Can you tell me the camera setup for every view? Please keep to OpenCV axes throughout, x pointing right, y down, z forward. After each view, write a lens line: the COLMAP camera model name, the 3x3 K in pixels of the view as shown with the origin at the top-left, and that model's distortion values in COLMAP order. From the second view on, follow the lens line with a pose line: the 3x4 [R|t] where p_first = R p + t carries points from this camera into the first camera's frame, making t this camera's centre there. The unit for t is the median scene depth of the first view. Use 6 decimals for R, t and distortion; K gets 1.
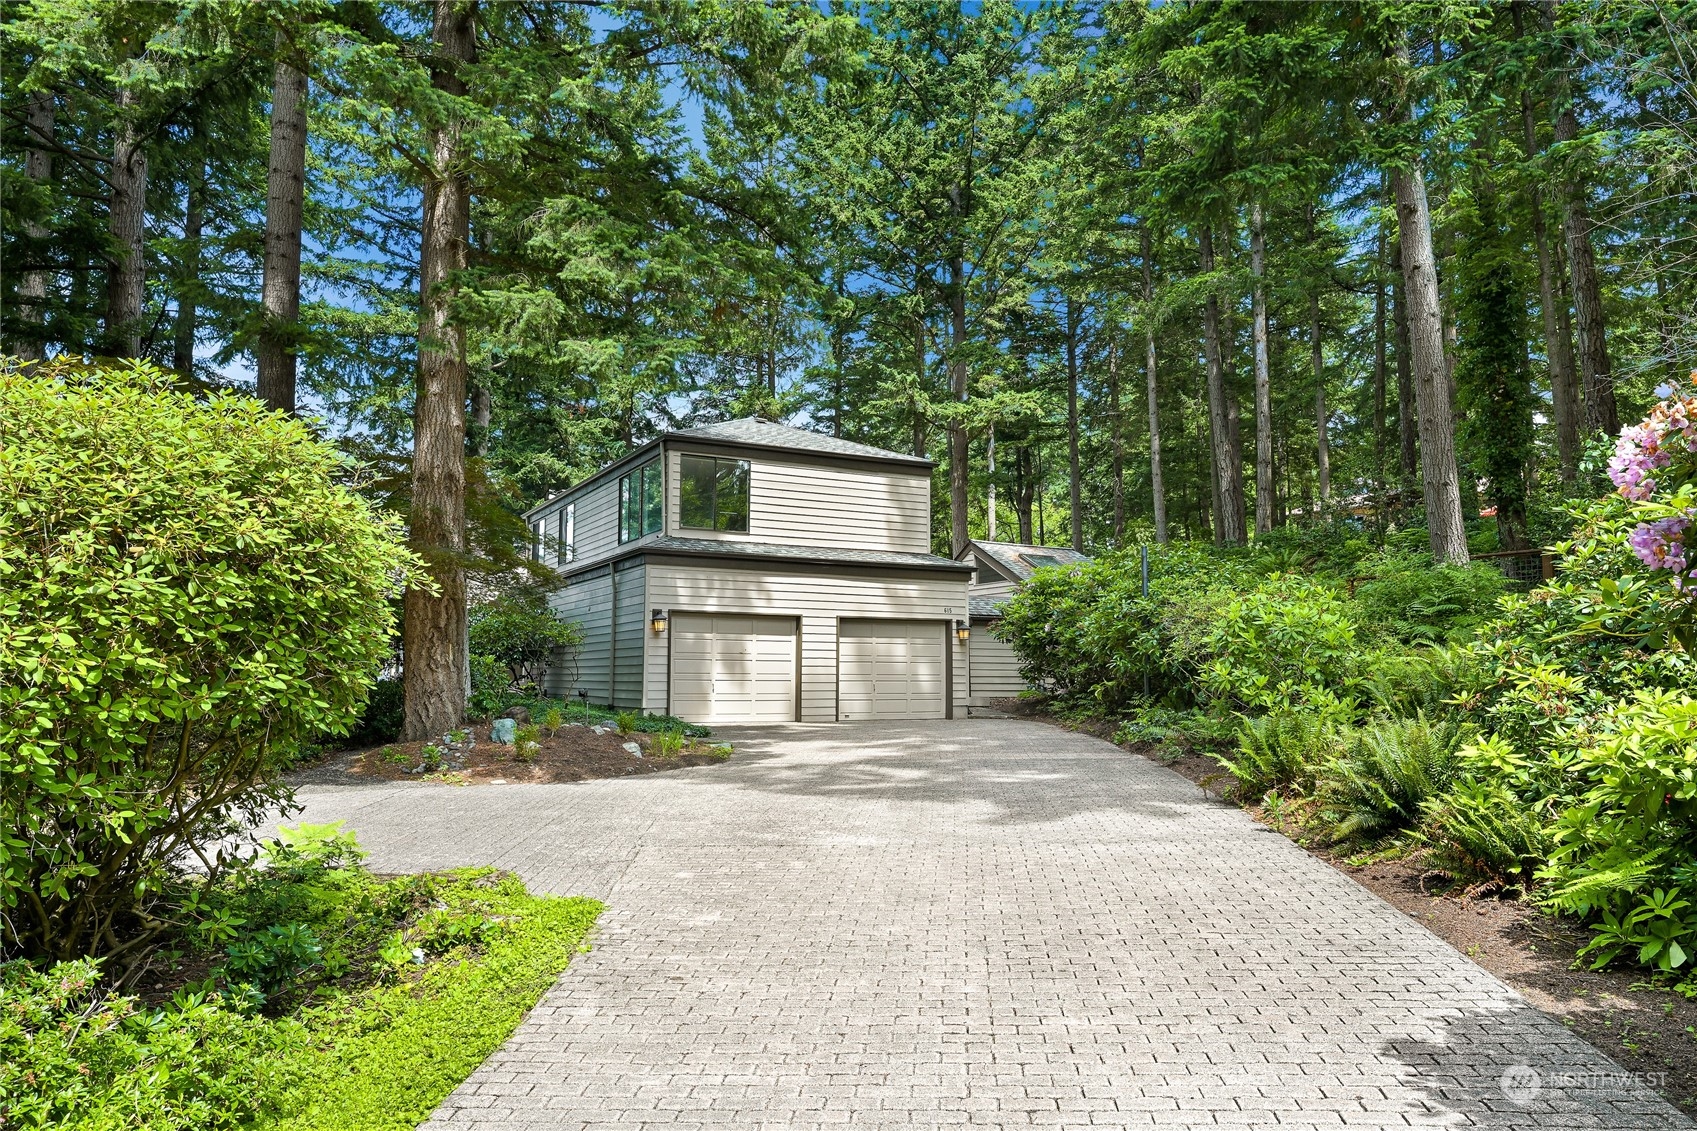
lens RADIAL K [[1137.3, 0, 848.5], [0, 1137.3, 565.5], [0, 0, 1]] dist [-0.002635, 0.000035]
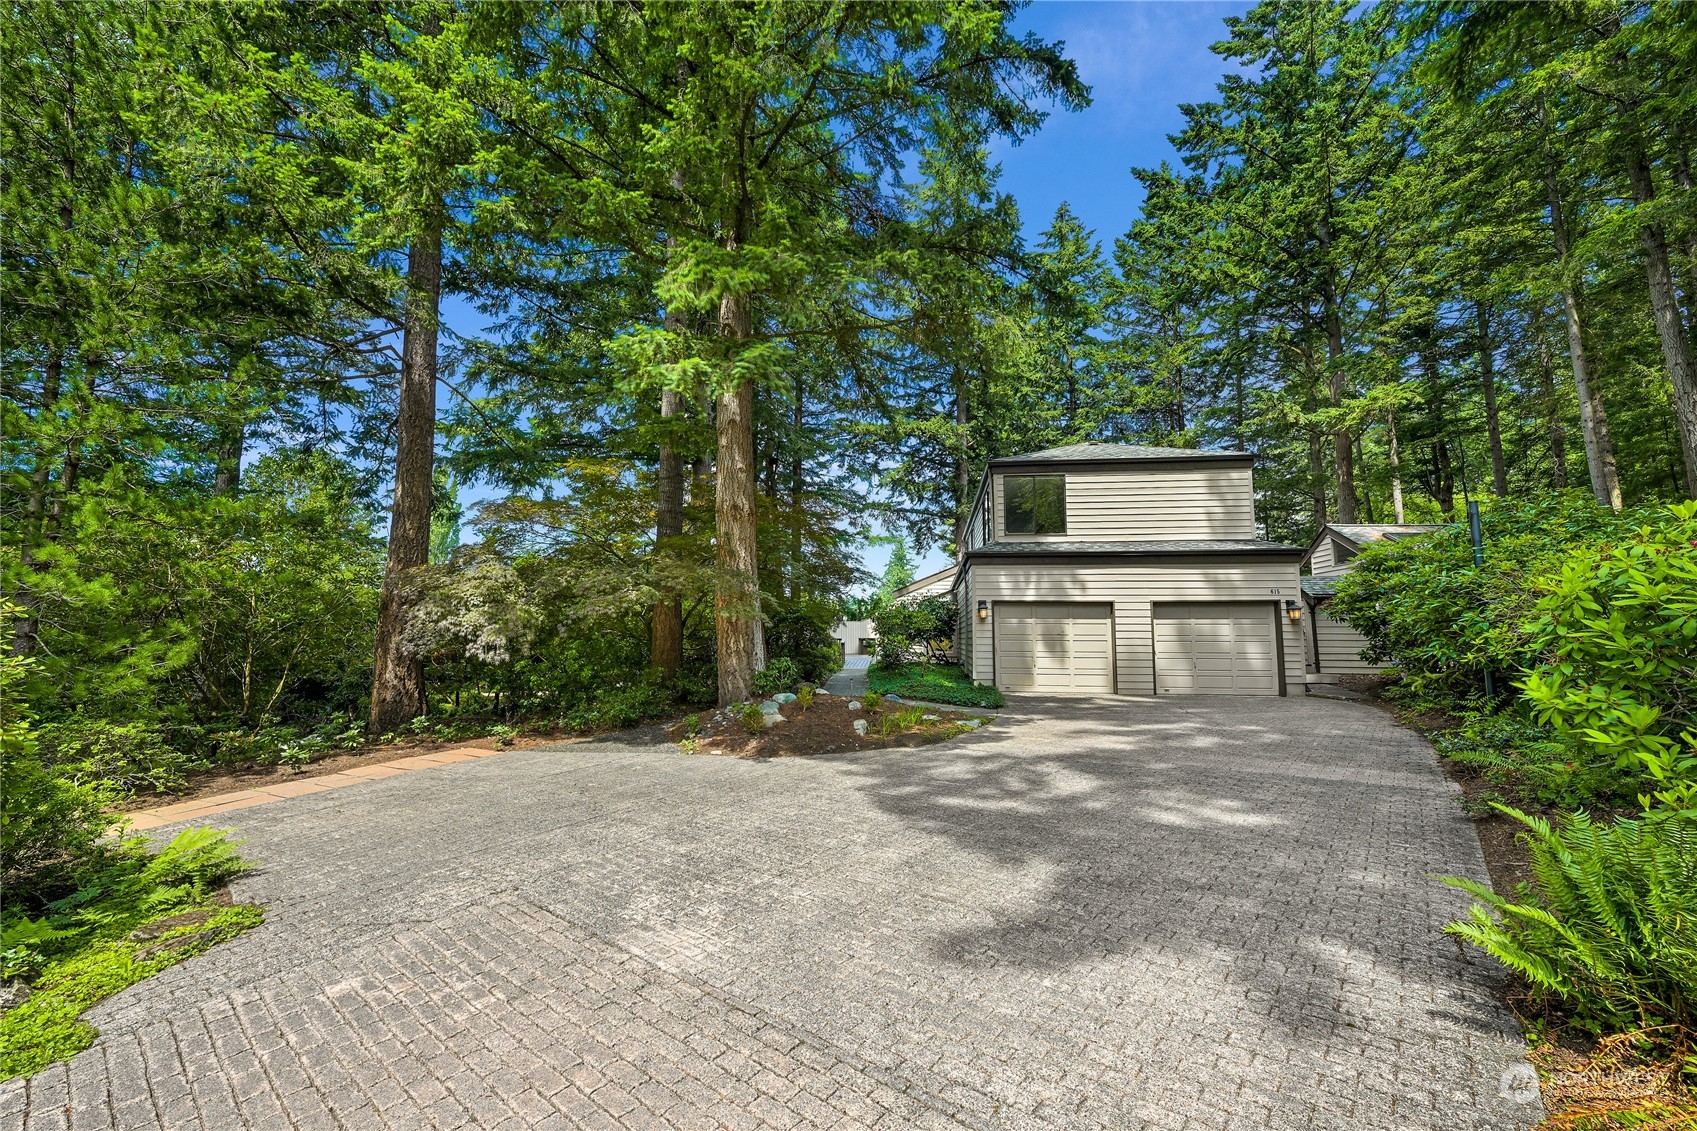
lens RADIAL K [[672.4, 0, 848.5], [0, 672.4, 565.5], [0, 0, 1]] dist [0.000457, -0.000174]
pose [[0.818681, -0.062177, -0.570872, 0.127797], [0.055658, 0.998032, -0.028882, 0.012292], [0.571545, -0.008128, 0.820531, 0.285263]]
